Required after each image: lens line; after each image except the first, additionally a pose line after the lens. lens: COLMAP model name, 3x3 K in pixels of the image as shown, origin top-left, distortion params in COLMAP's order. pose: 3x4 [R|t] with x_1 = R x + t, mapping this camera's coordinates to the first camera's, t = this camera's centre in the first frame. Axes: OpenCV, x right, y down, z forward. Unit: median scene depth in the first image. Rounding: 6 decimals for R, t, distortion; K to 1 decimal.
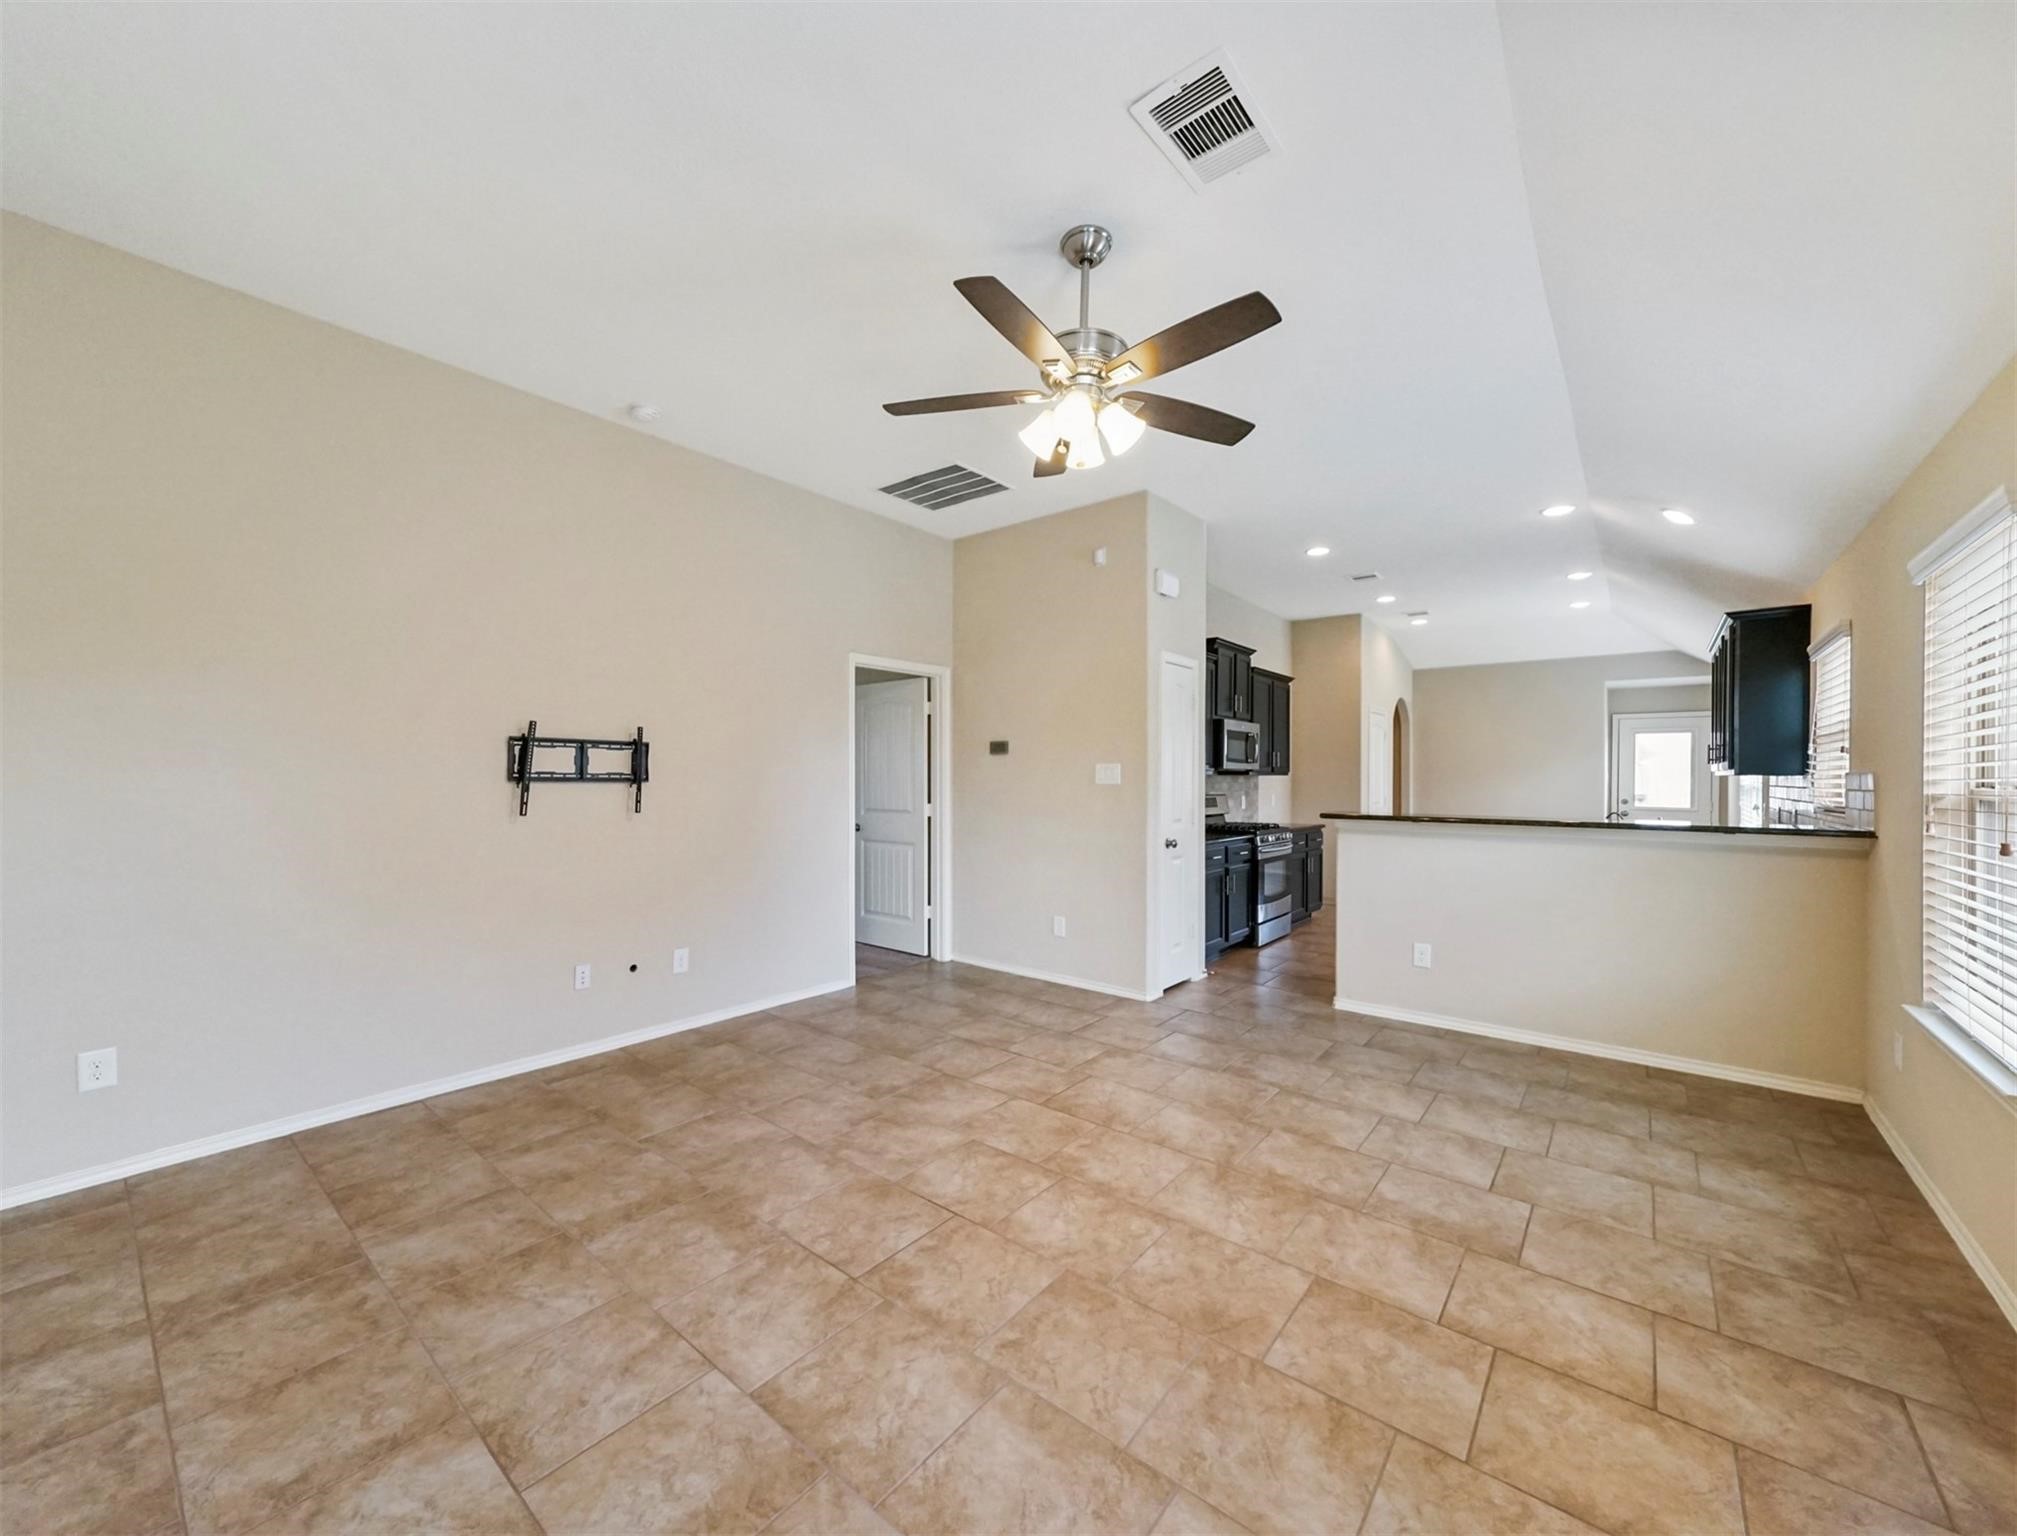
lens RADIAL K [[786.5, 0, 995.8], [0, 786.5, 782.2], [0, 0, 1]] dist [0.003054, 0.000401]
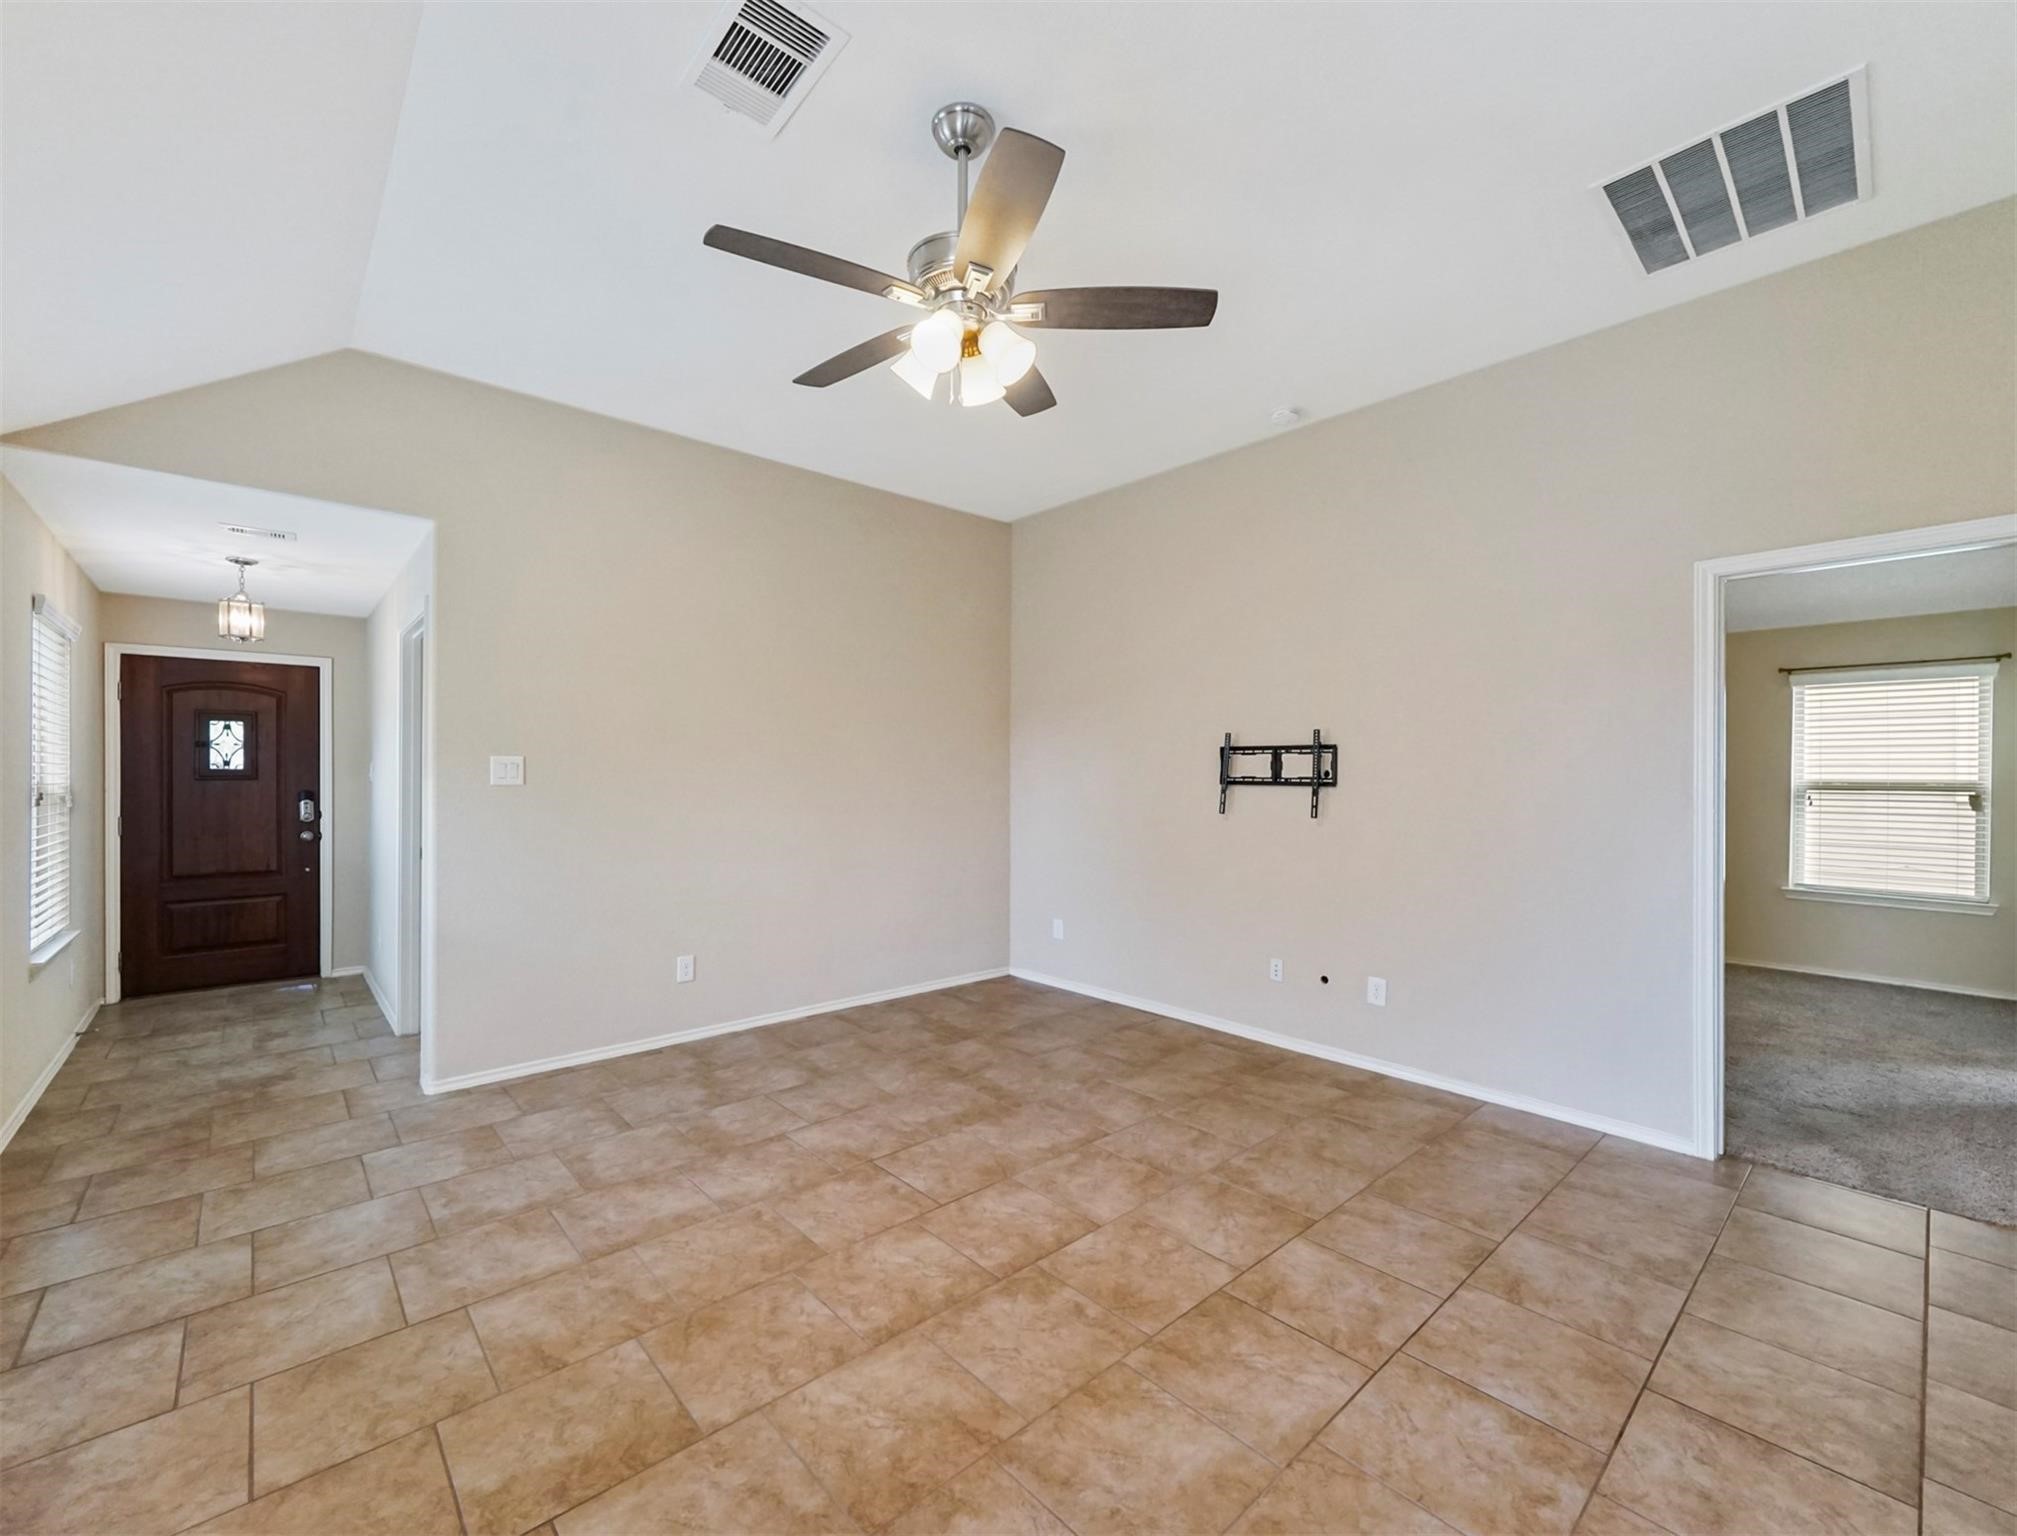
lens RADIAL K [[833.4, 0, 969.3], [0, 833.4, 782.8], [0, 0, 1]] dist [0.001148, 0.000660]
pose [[-0.171005, 0.001120, -0.985269, 0.888541], [-0.011701, 0.999927, 0.003167, -0.004026], [0.985201, 0.012070, -0.170980, 1.064902]]
